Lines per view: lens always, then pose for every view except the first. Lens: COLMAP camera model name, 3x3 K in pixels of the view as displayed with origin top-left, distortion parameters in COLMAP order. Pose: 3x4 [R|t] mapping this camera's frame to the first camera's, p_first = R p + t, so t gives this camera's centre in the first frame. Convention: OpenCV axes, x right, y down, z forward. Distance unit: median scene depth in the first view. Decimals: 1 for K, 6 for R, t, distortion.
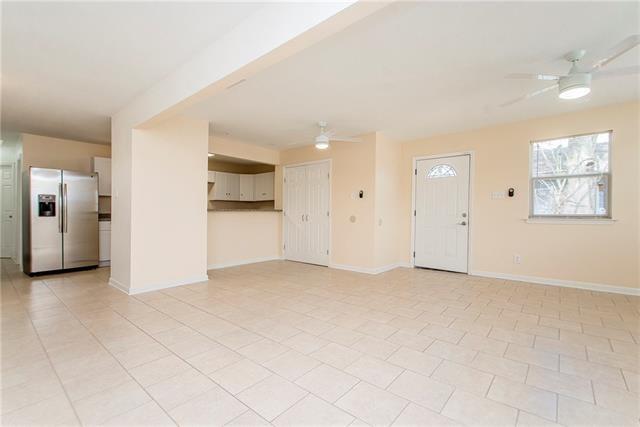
lens RADIAL K [[293.2, 0, 313.9], [0, 293.2, 210.1], [0, 0, 1]] dist [0.005279, 0.000053]
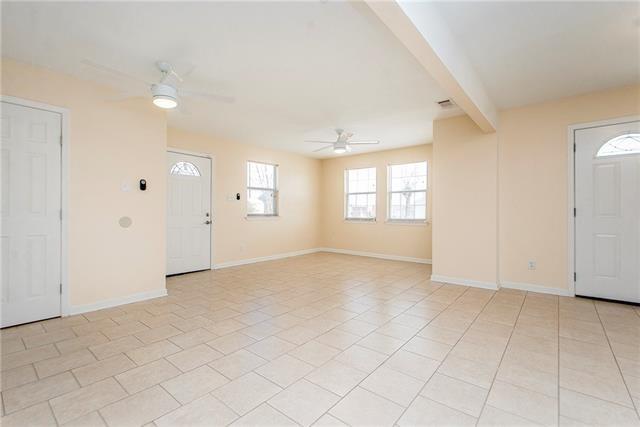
lens RADIAL K [[280.3, 0, 315.4], [0, 280.3, 212.9], [0, 0, 1]] dist [-0.003268, -0.000112]
pose [[-0.027734, -0.001690, 0.999614, -0.450395], [-0.012871, 0.999916, 0.001333, 0.004103], [-0.999532, -0.012829, -0.027754, 0.565280]]
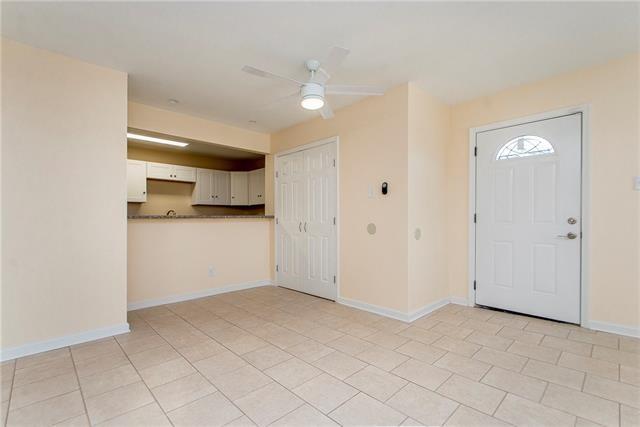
lens RADIAL K [[294.3, 0, 311.8], [0, 294.3, 219.1], [0, 0, 1]] dist [0.001376, 0.000016]
pose [[0.994473, -0.012293, -0.104267, 0.066677], [0.013350, 0.999866, 0.009443, 0.001948], [0.104137, -0.010783, 0.994504, 0.342757]]
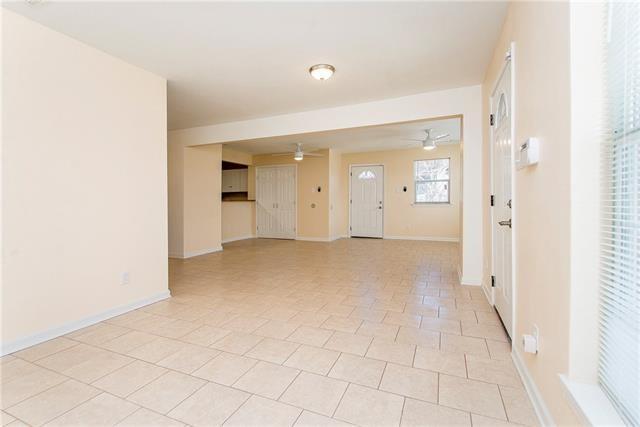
lens RADIAL K [[303.2, 0, 316.2], [0, 303.2, 201.0], [0, 0, 1]] dist [-0.000377, -0.000058]
pose [[0.955237, -0.010911, 0.295639, -0.287794], [0.007511, 0.999892, 0.012634, -0.012930], [-0.295745, -0.009848, 0.955216, -0.440660]]
